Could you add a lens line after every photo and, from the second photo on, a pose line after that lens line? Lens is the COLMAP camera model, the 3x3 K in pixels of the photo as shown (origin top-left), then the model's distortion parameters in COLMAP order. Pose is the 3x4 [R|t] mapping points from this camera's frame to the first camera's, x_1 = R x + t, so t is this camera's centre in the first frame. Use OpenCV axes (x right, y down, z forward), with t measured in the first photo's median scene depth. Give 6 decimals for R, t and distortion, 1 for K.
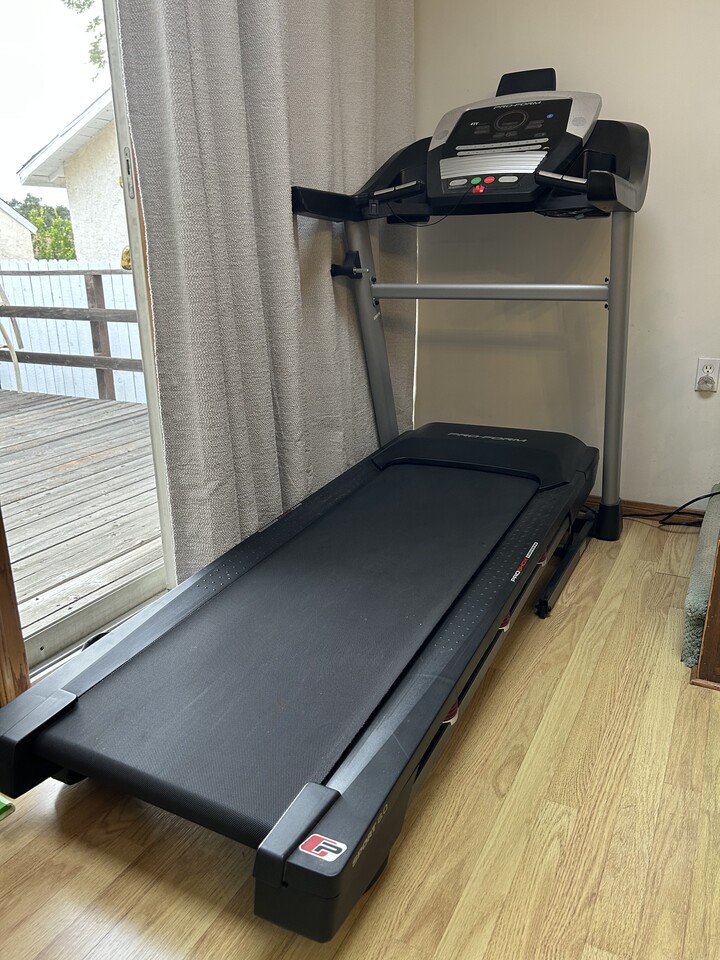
lens RADIAL K [[723.9, 0, 351.1], [0, 723.9, 472.3], [0, 0, 1]] dist [0.056734, -0.075998]
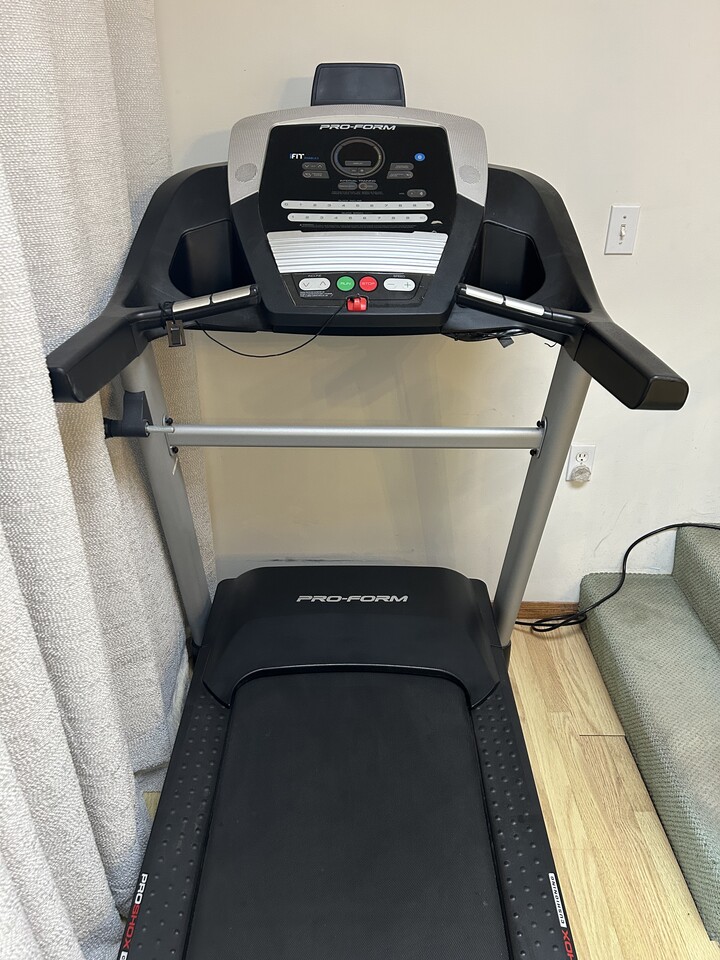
lens RADIAL K [[723.9, 0, 351.1], [0, 723.9, 472.3], [0, 0, 1]] dist [0.056734, -0.075998]
pose [[0.884536, -0.192265, 0.425006, -0.121162], [0.119220, 0.974026, 0.192508, -0.395932], [-0.450980, -0.119611, 0.884483, 0.487175]]
